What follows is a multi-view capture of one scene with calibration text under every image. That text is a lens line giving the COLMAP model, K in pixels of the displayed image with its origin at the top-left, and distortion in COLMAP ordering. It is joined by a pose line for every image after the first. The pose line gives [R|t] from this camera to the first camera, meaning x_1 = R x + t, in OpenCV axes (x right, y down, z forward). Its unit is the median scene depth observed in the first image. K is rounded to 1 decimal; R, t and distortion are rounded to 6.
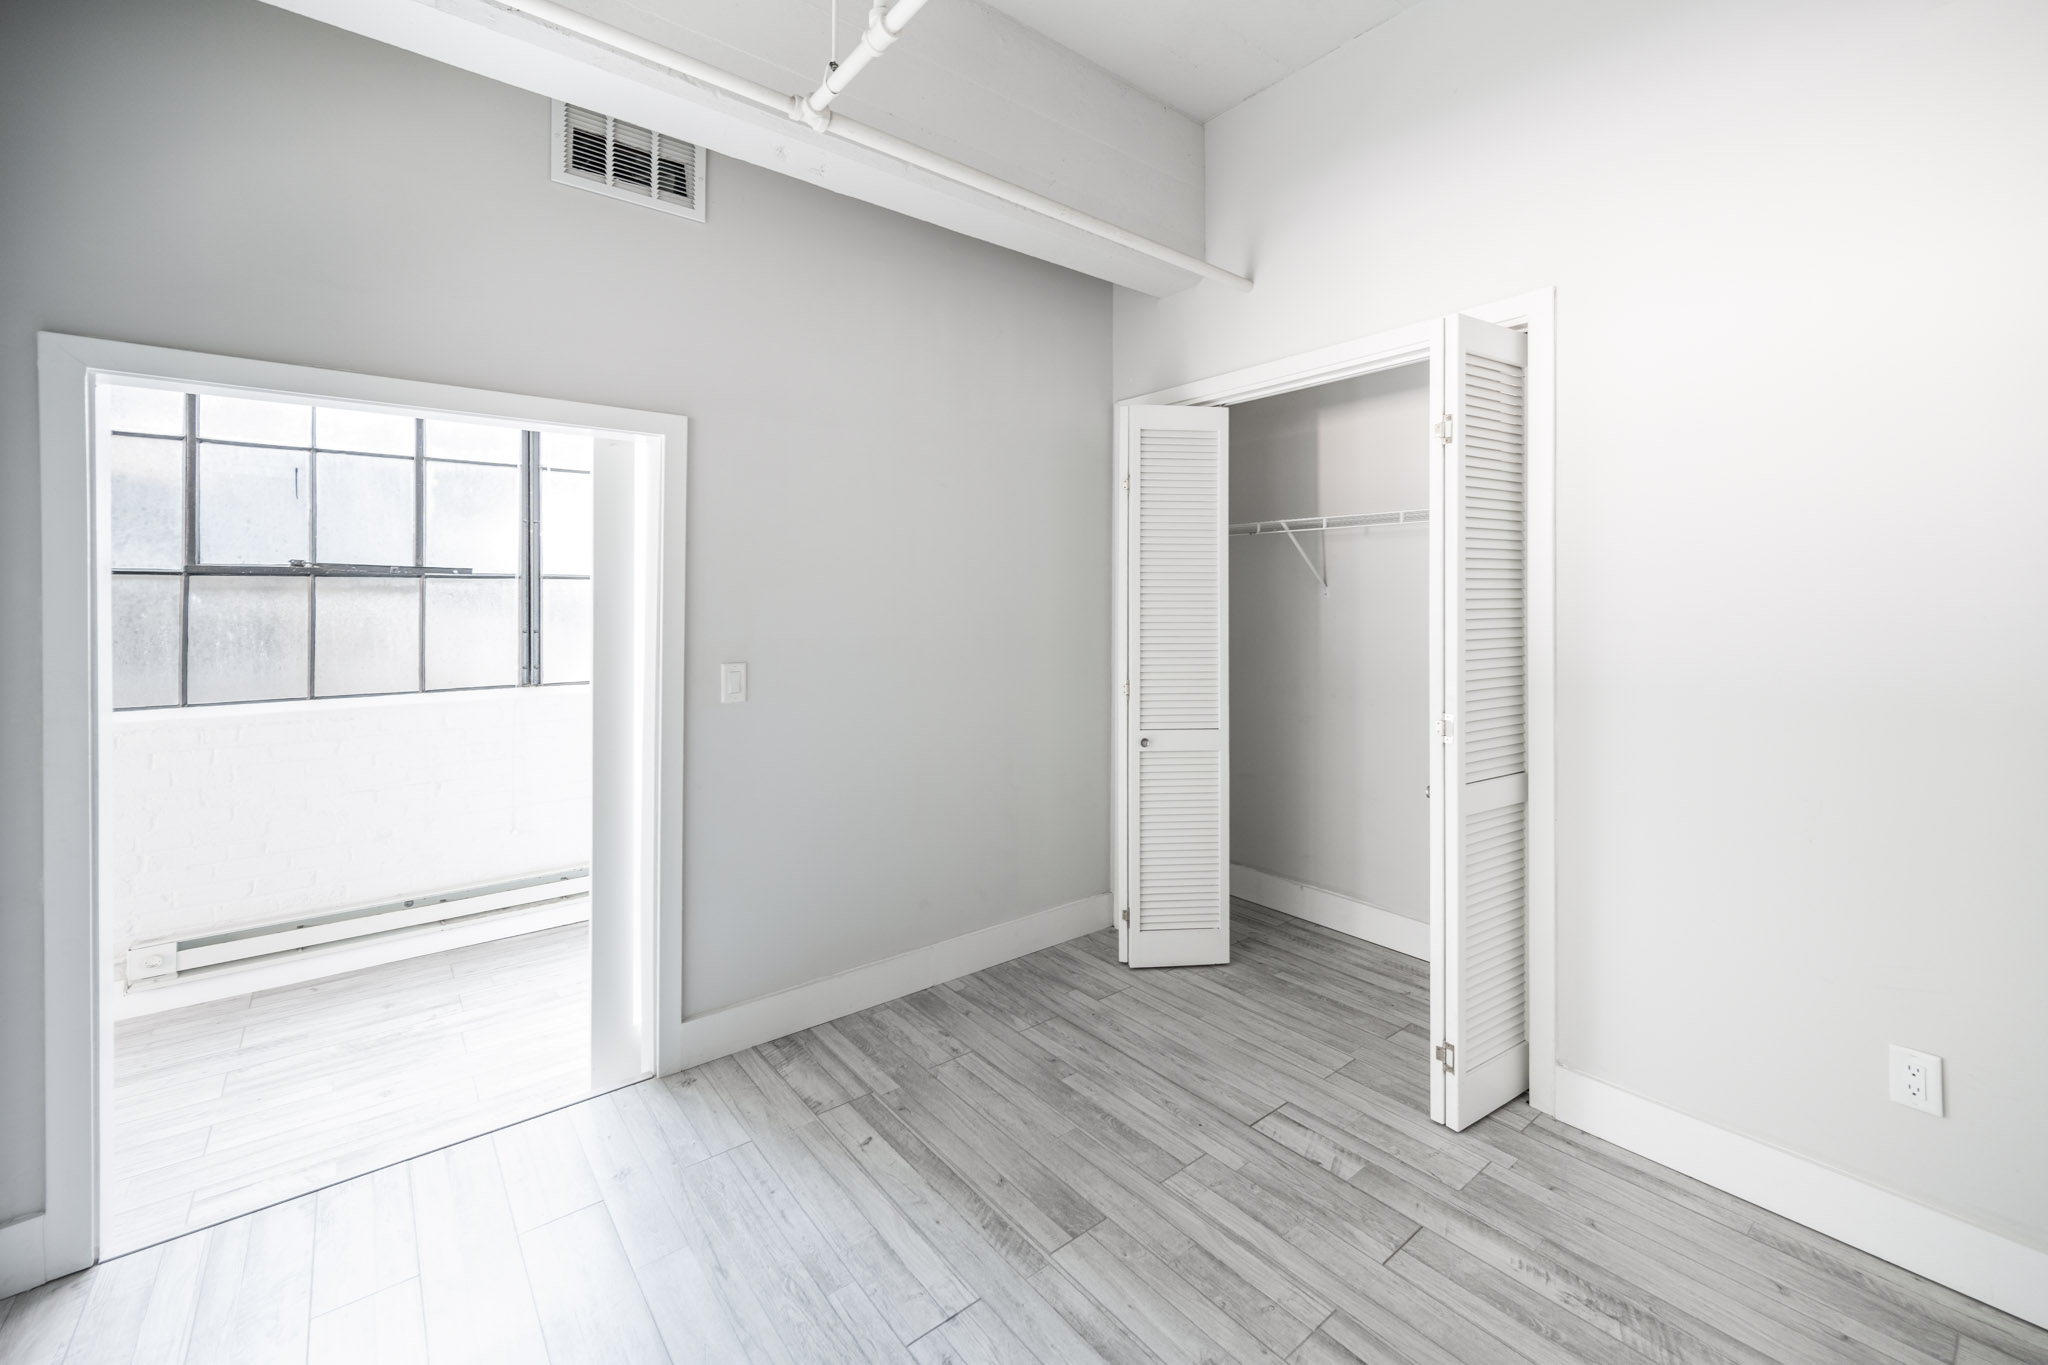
lens RADIAL K [[837.1, 0, 1037.1], [0, 837.1, 678.0], [0, 0, 1]] dist [0.002019, -0.000396]
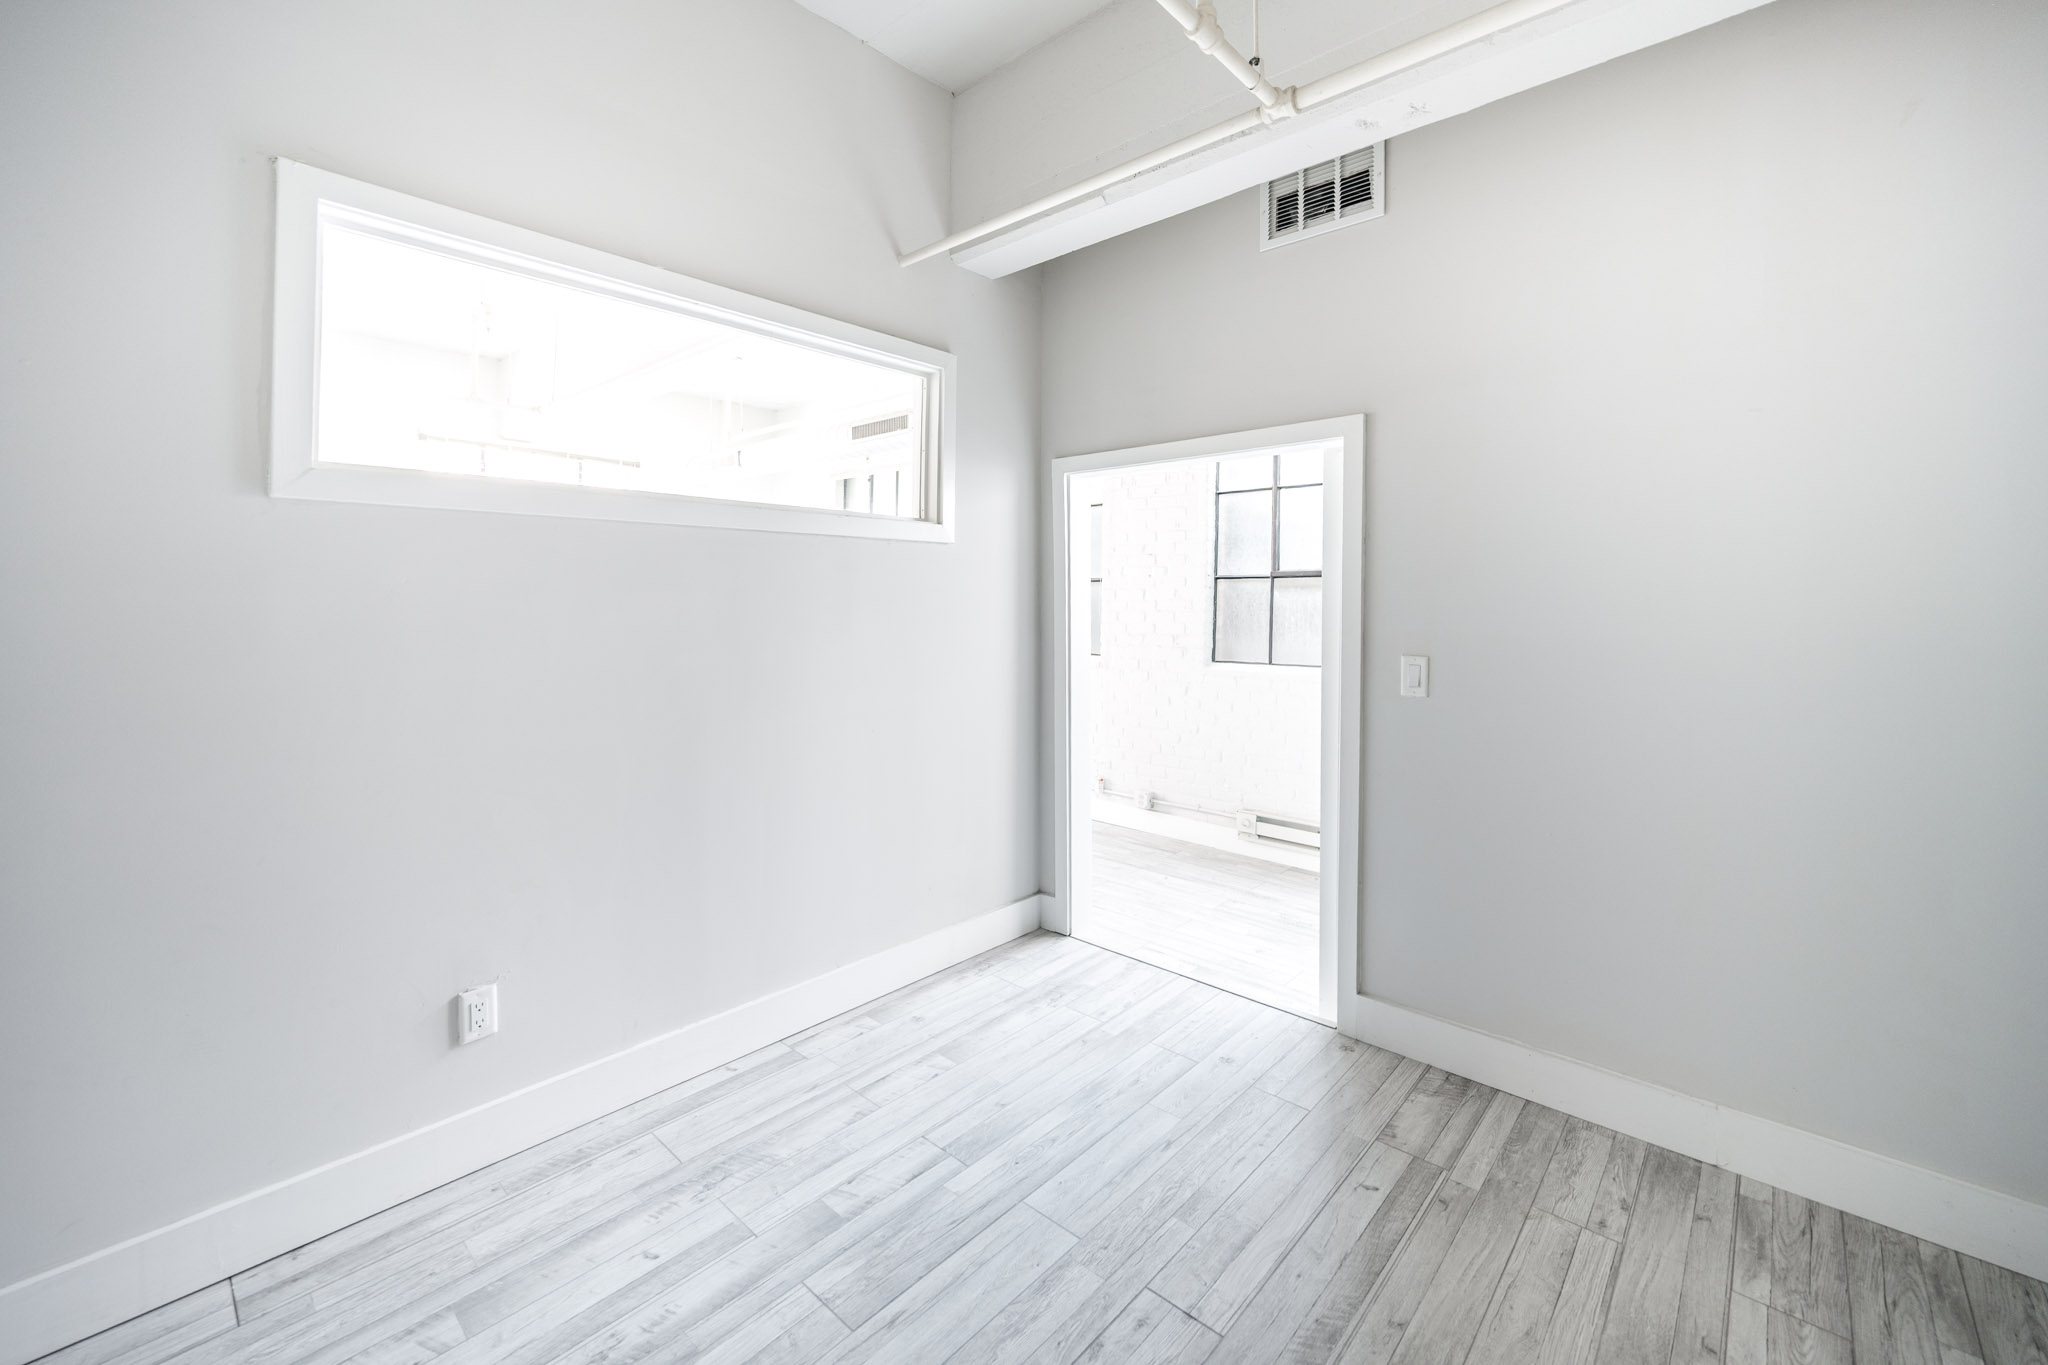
lens RADIAL K [[837.1, 0, 1038.6], [0, 837.1, 687.7], [0, 0, 1]] dist [0.002019, -0.000396]
pose [[0.161180, 0.104156, -0.981414, 0.571010], [-0.093185, 0.991579, 0.089930, -0.030446], [0.982516, 0.076958, 0.169529, 0.452660]]
